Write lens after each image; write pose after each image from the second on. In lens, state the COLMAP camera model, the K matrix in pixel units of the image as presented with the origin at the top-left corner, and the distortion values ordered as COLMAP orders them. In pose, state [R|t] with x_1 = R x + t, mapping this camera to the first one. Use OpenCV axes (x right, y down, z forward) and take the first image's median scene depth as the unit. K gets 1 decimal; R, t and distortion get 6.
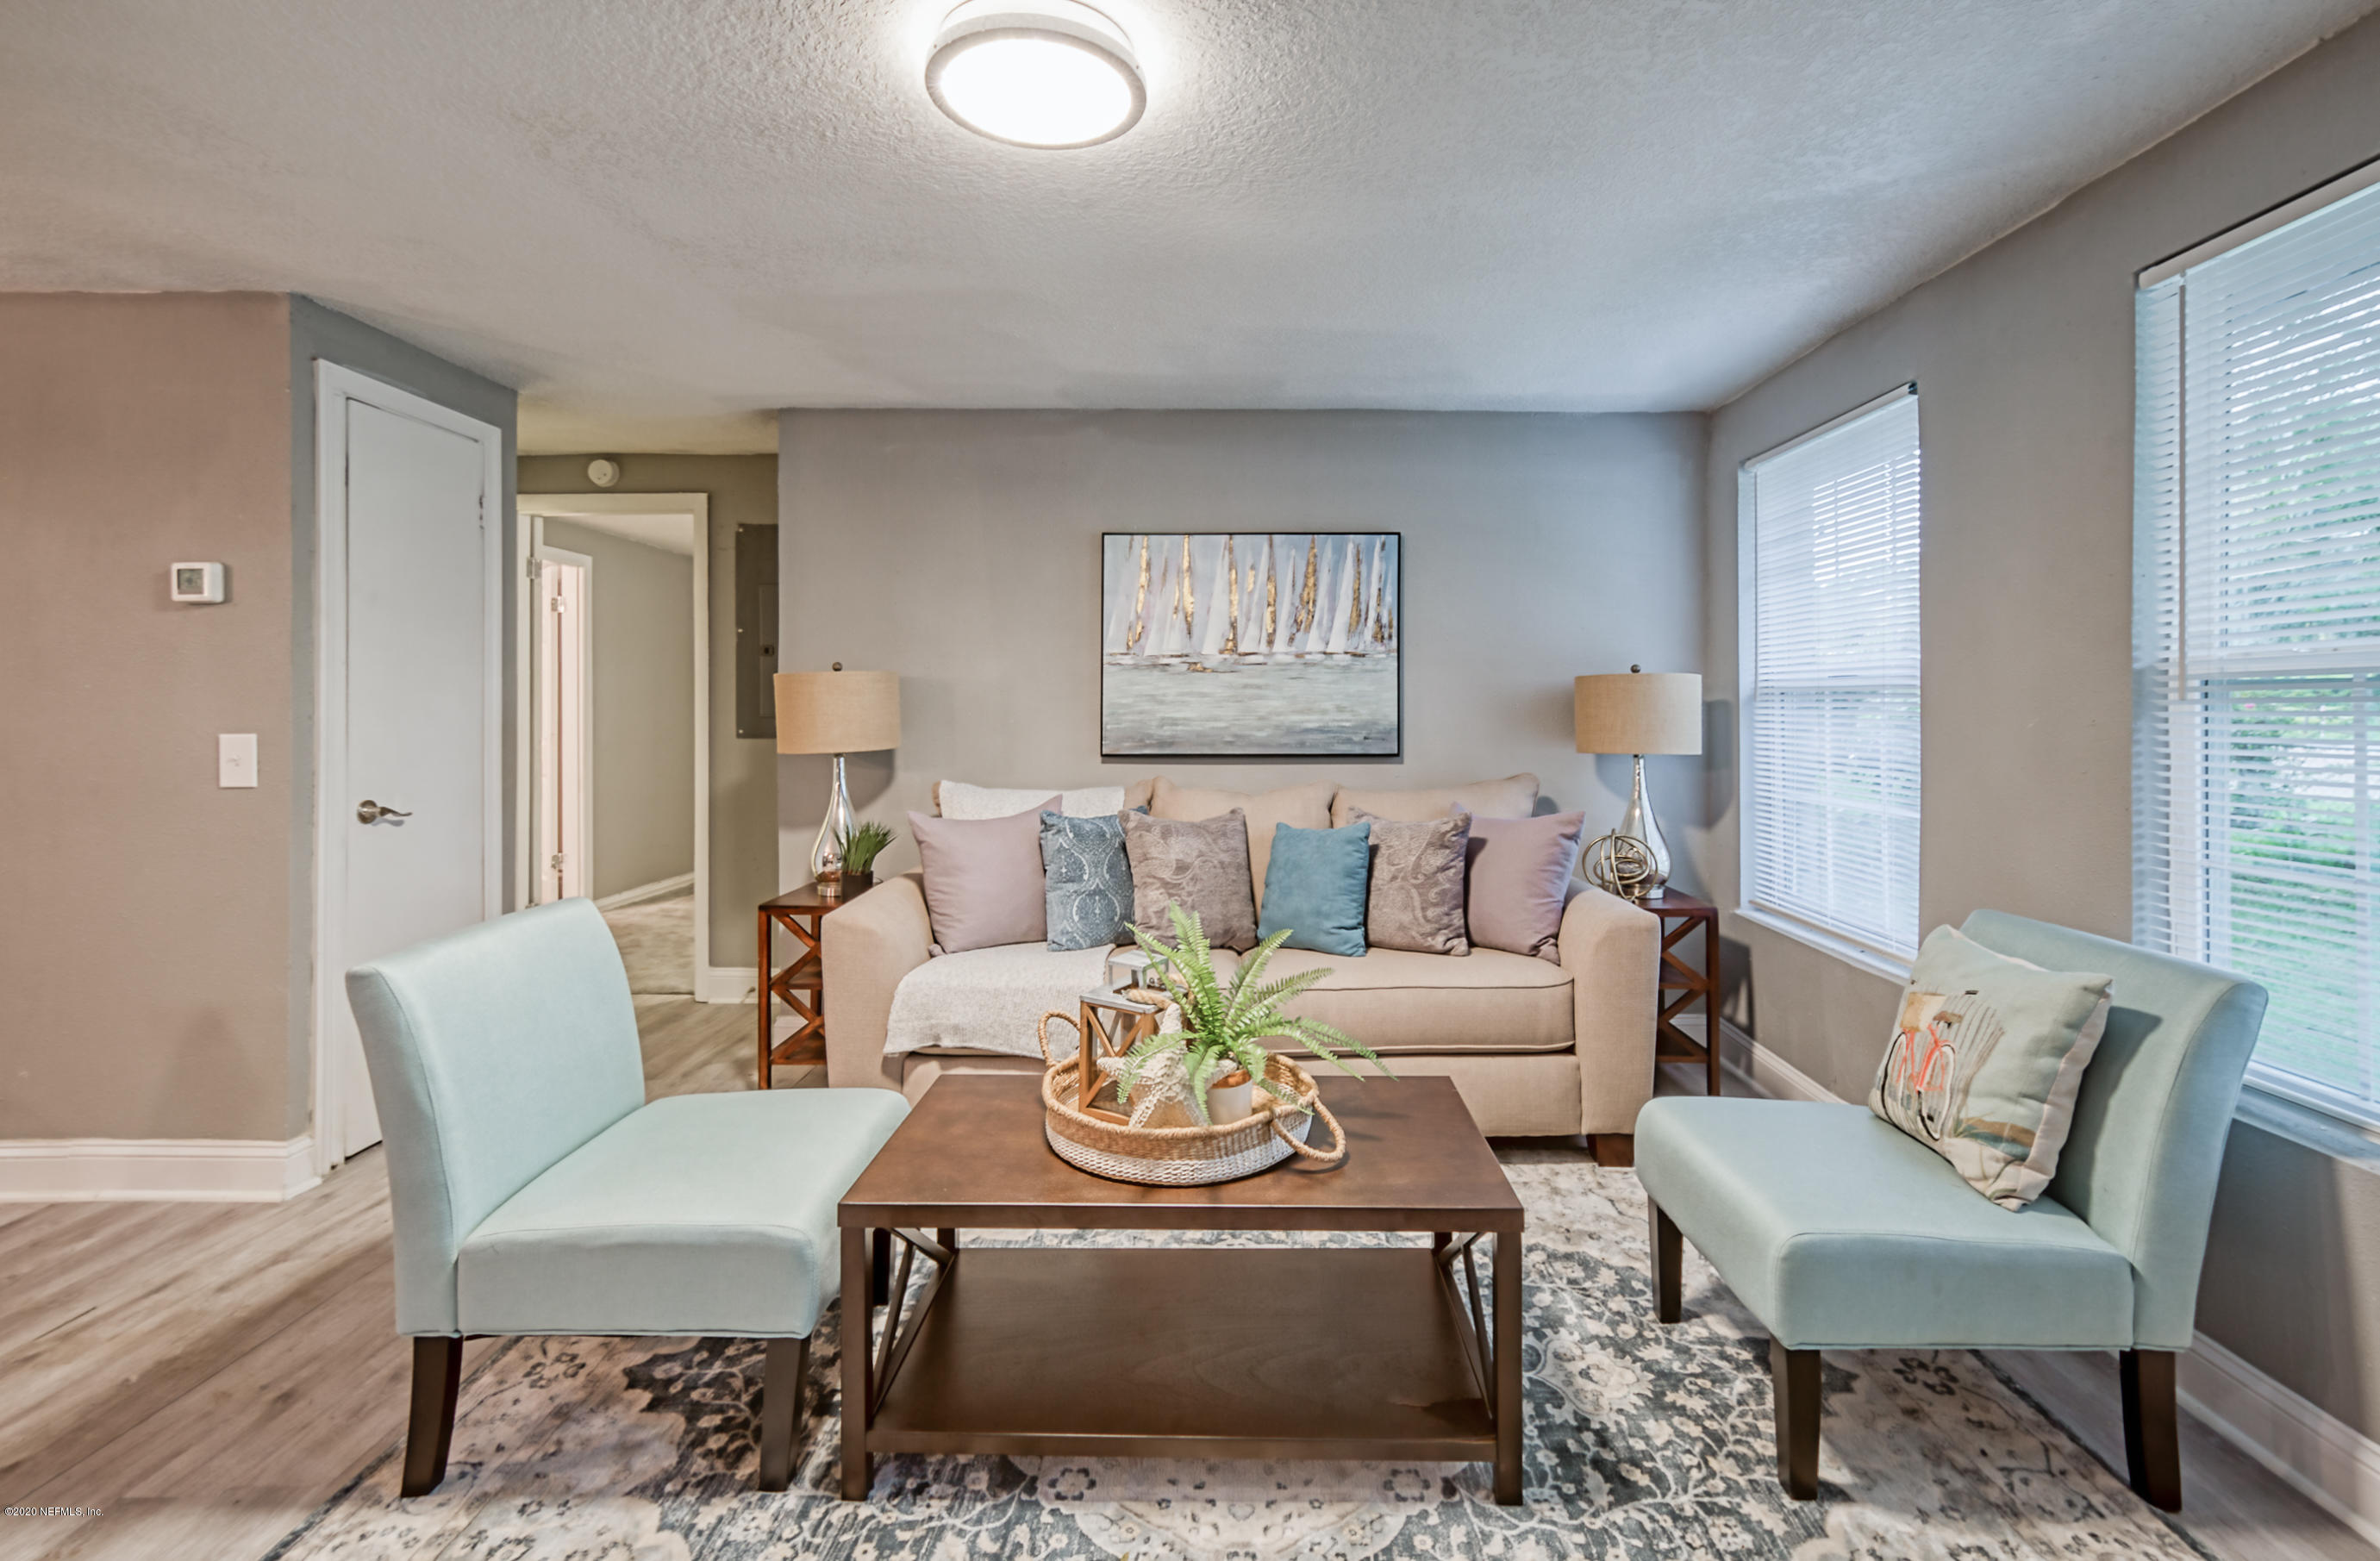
lens RADIAL K [[1035.3, 0, 1240.3], [0, 1035.3, 694.4], [0, 0, 1]] dist [-0.000127, 0.000486]
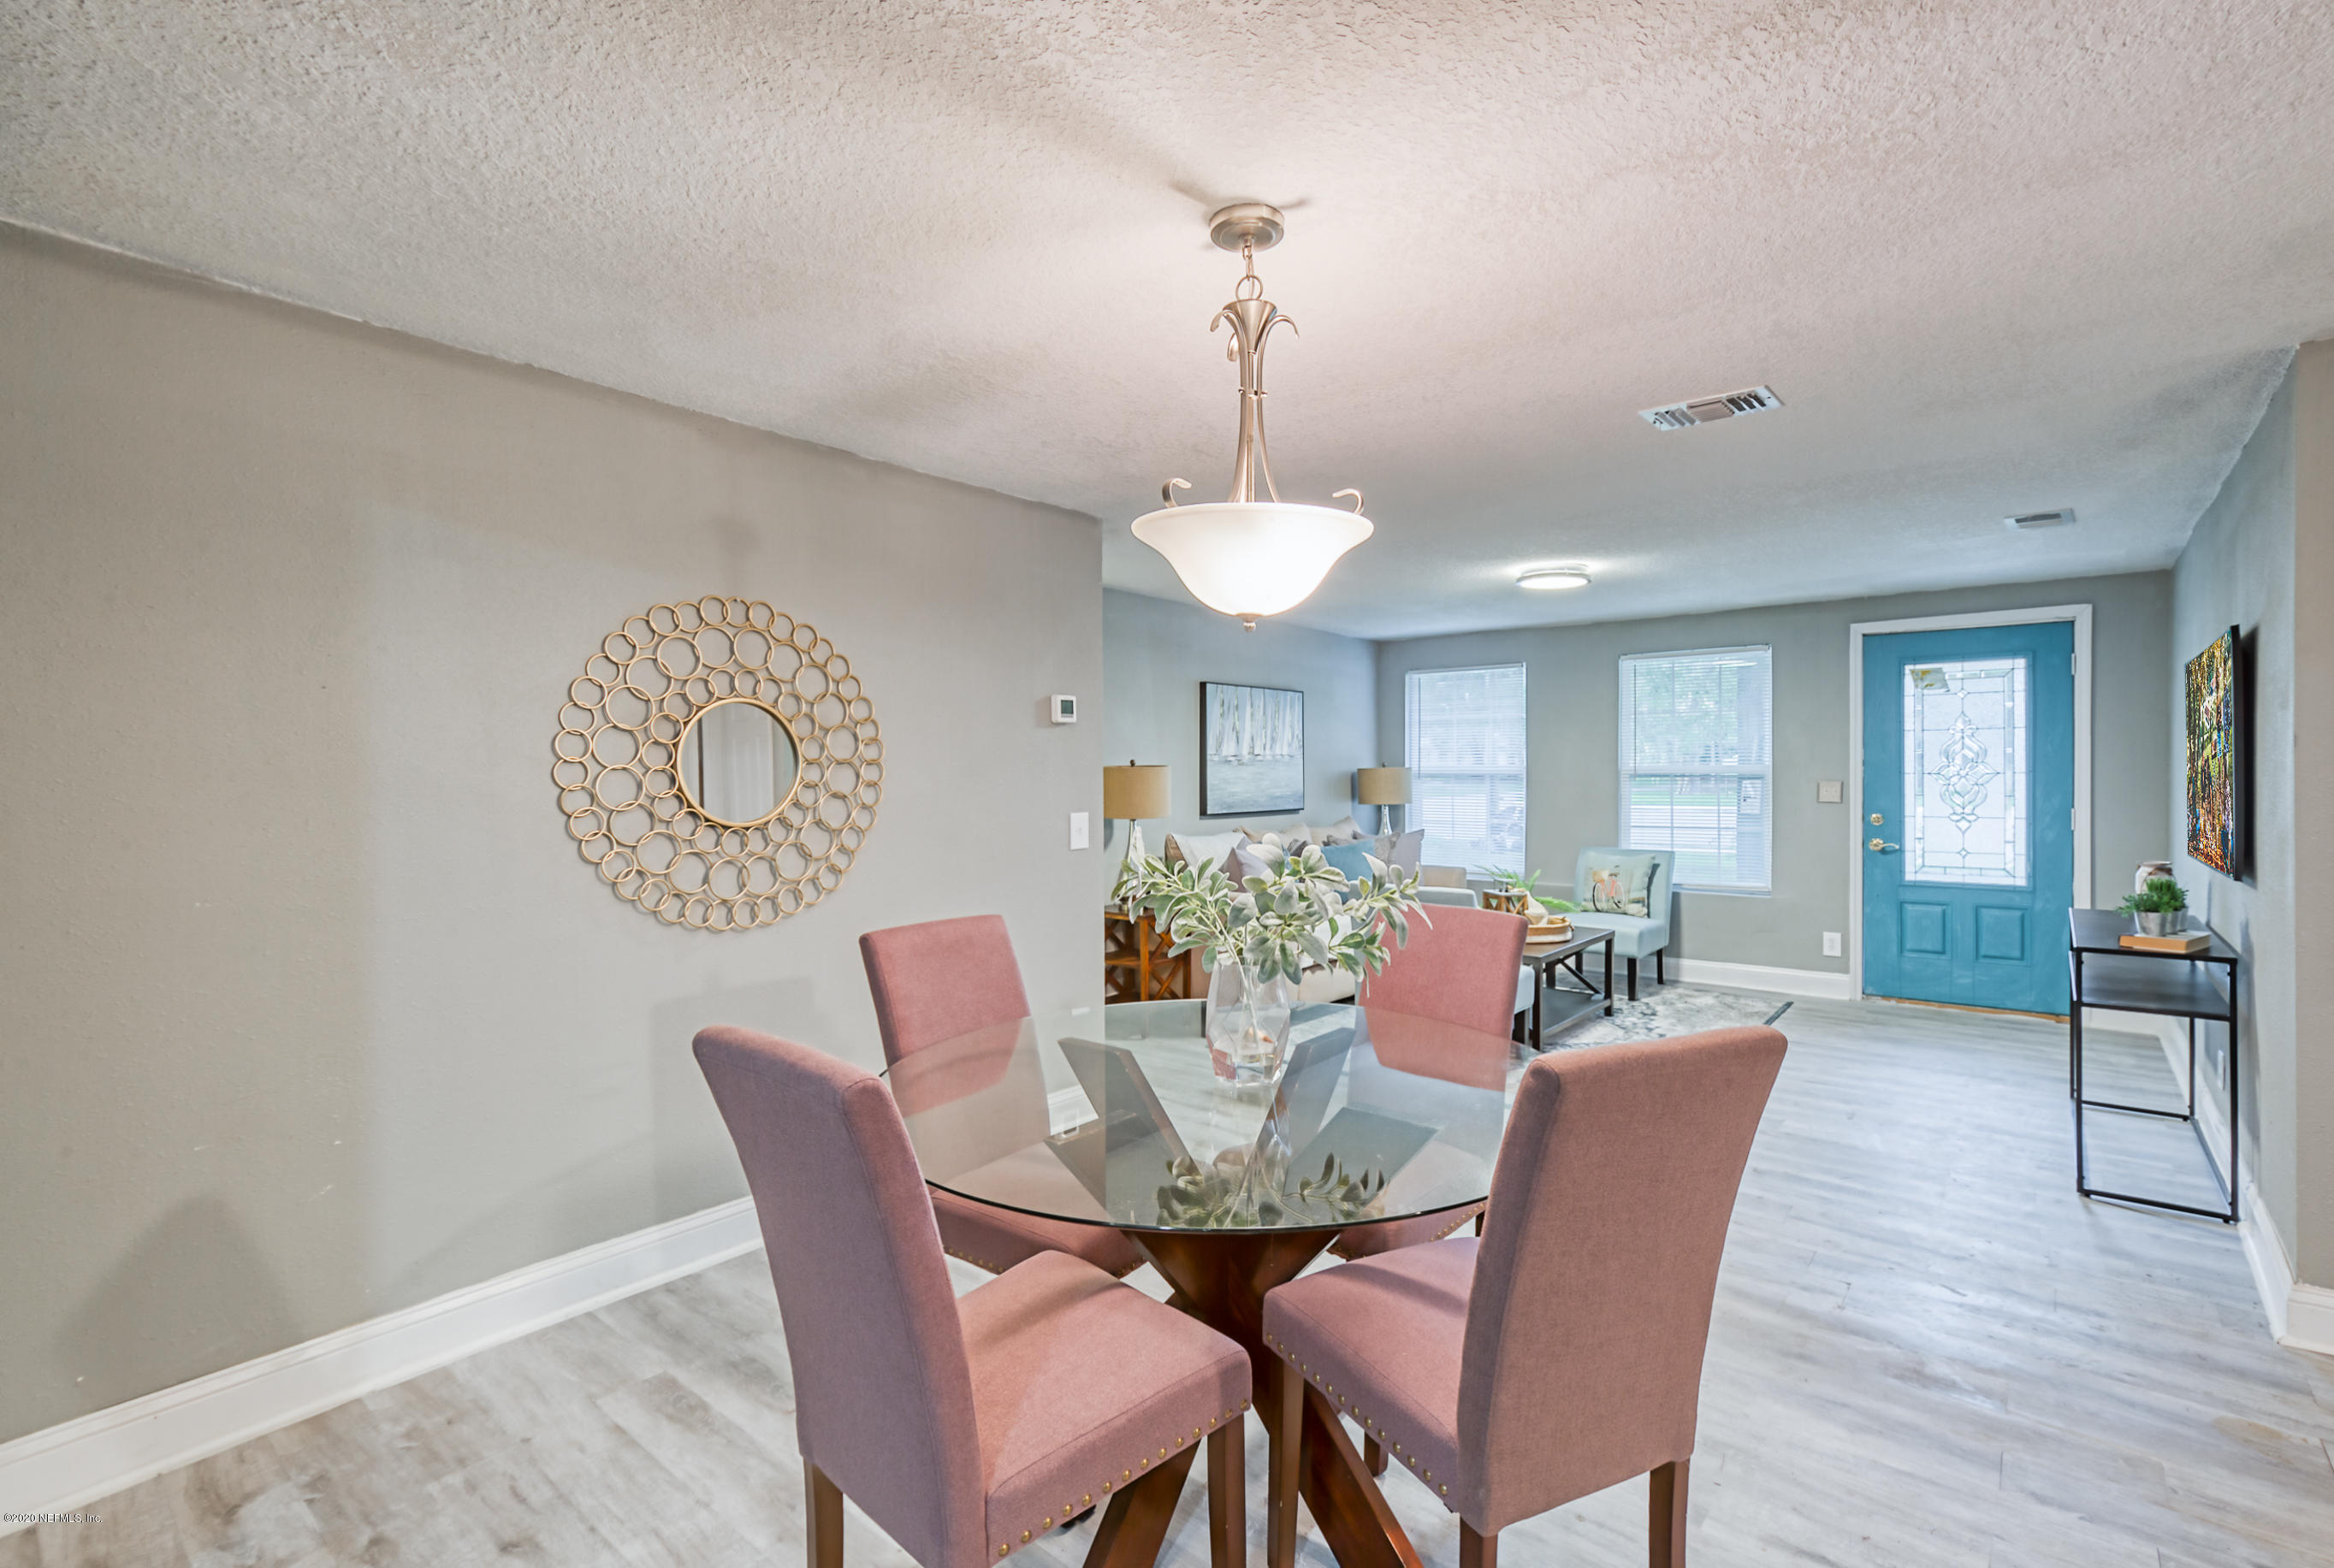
lens RADIAL K [[1032.9, 0, 1167.0], [0, 1032.9, 784.0], [0, 0, 1]] dist [-0.014000, -0.000529]
pose [[0.658952, -0.012307, 0.752084, -1.447112], [-0.002080, 0.999833, 0.018183, -0.021841], [-0.752182, -0.013546, 0.658816, -0.062439]]
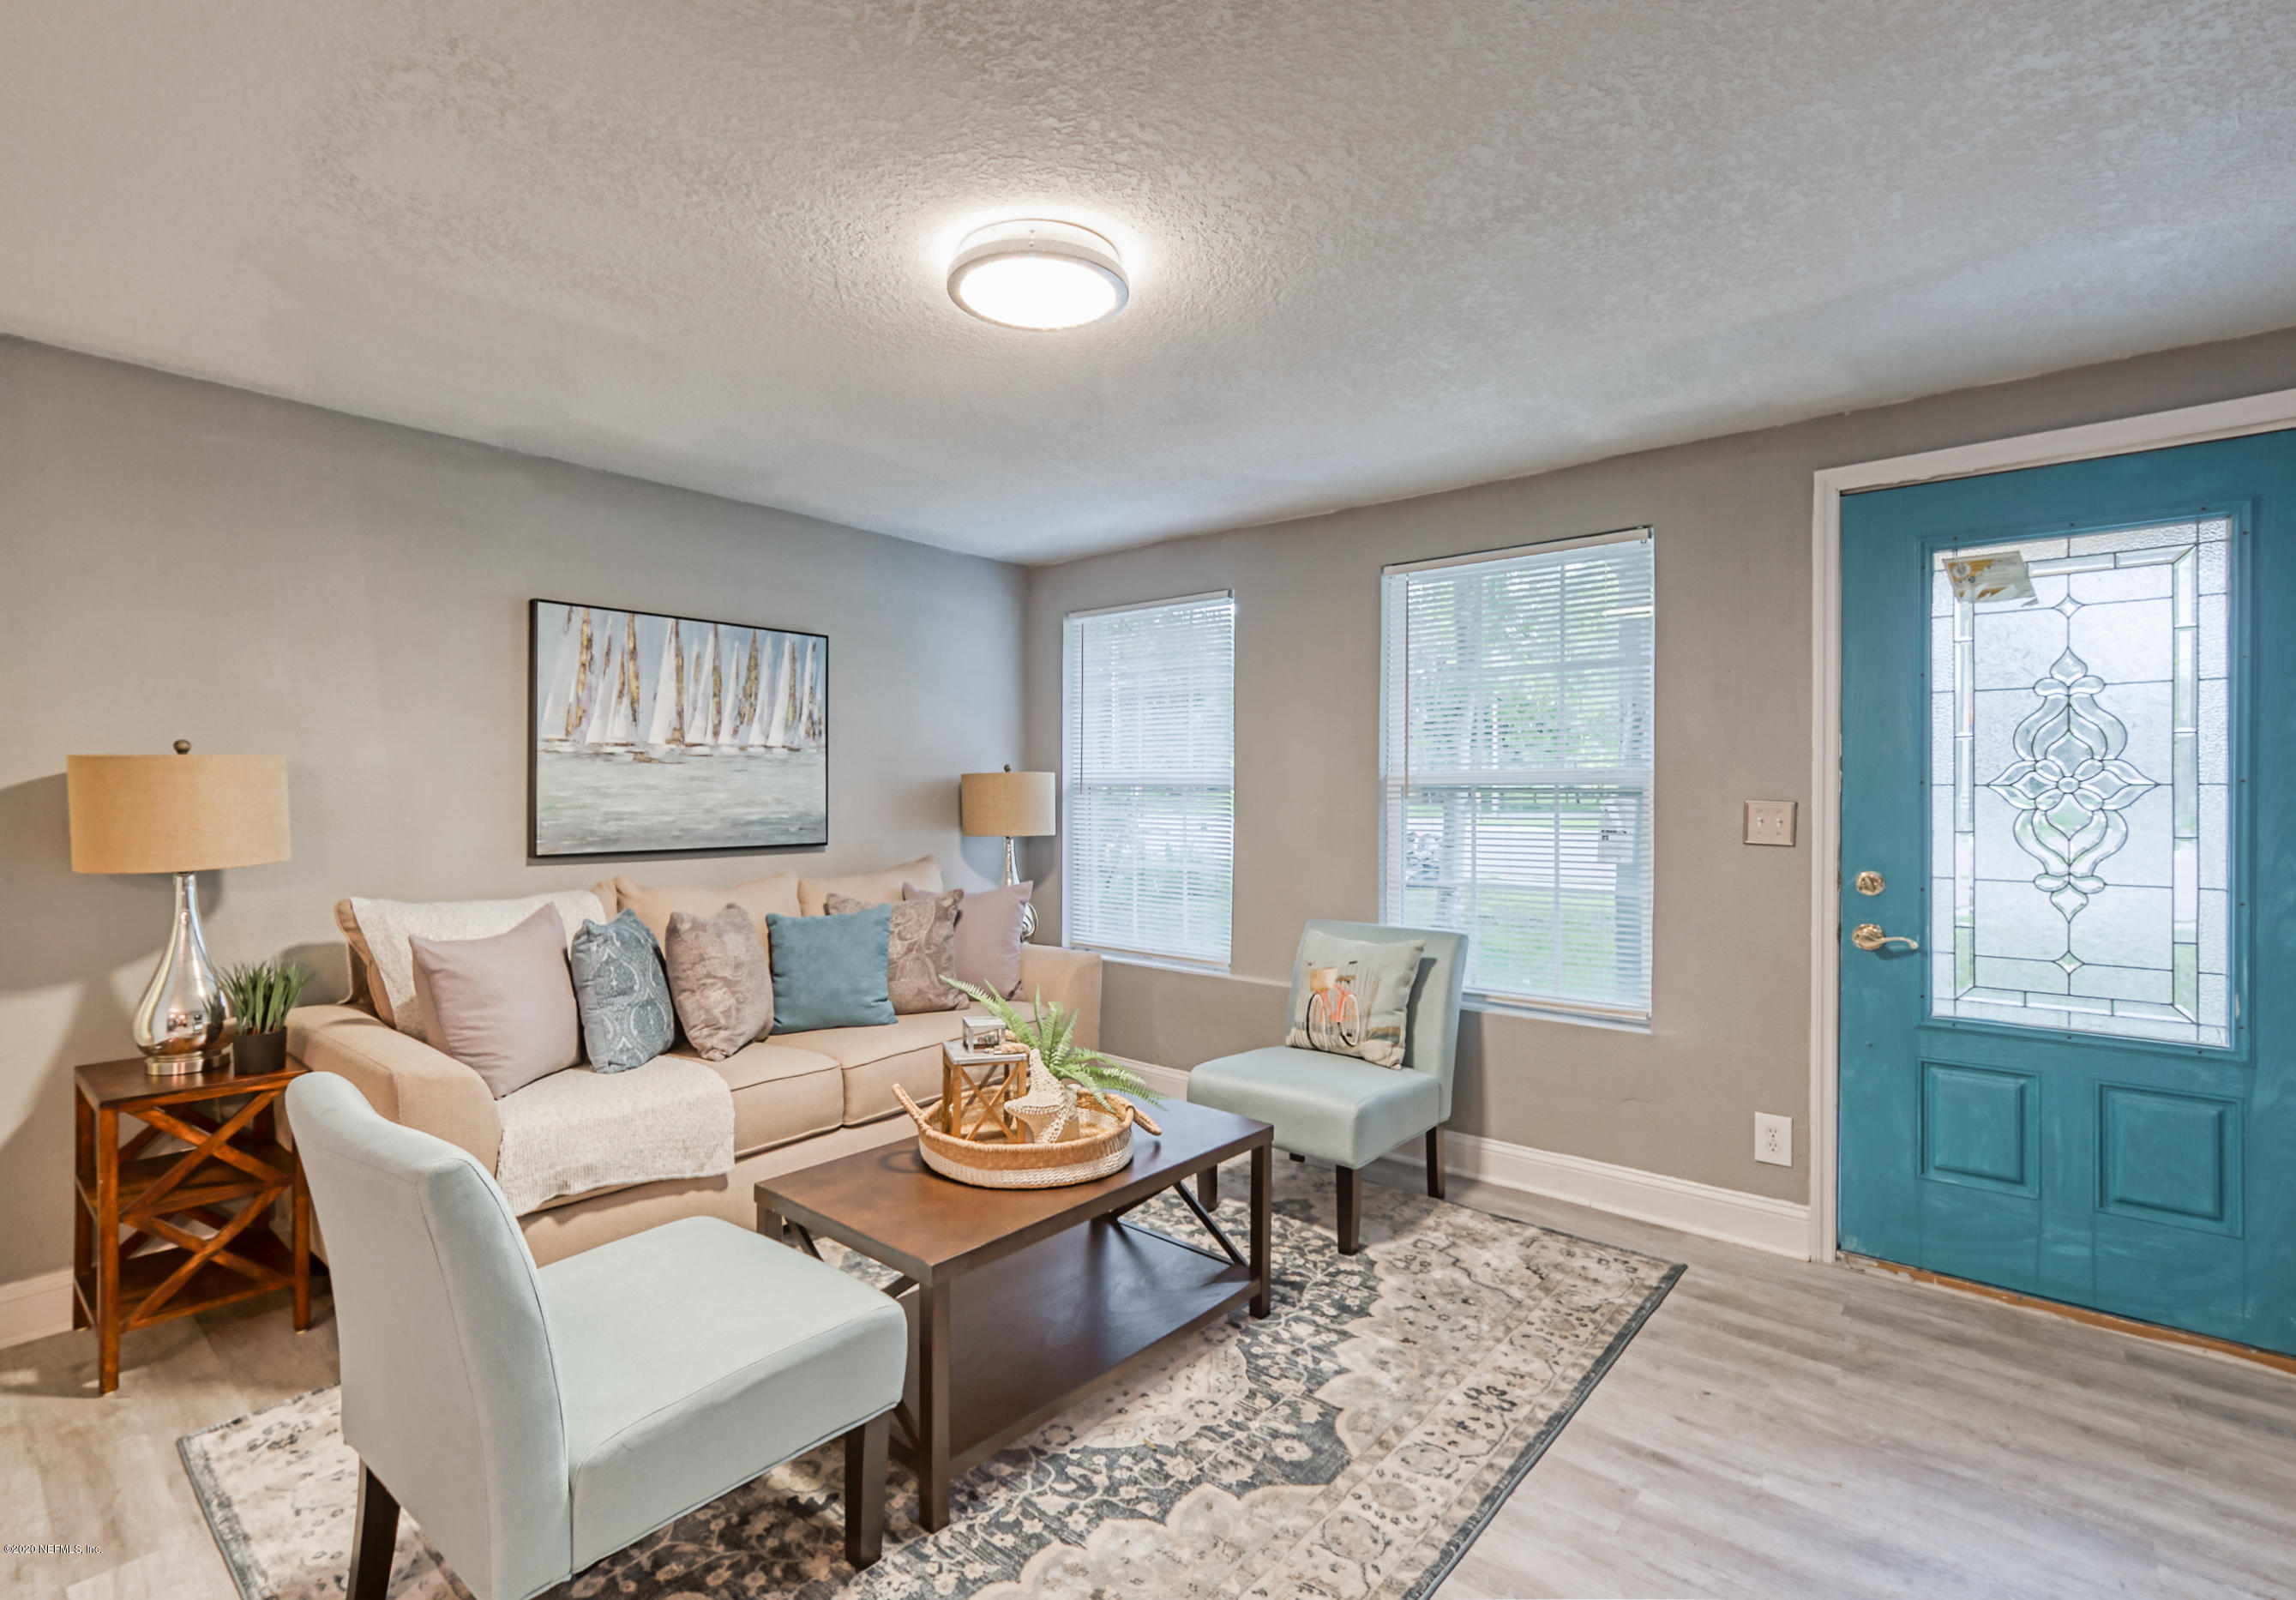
lens RADIAL K [[1063.1, 0, 1096.7], [0, 1063.1, 796.0], [0, 0, 1]] dist [0.000225, 0.000916]
pose [[0.669824, -0.002594, 0.742516, -0.479341], [-0.010302, 0.999865, 0.012786, -0.008026], [-0.742449, -0.016213, 0.669707, 0.056852]]
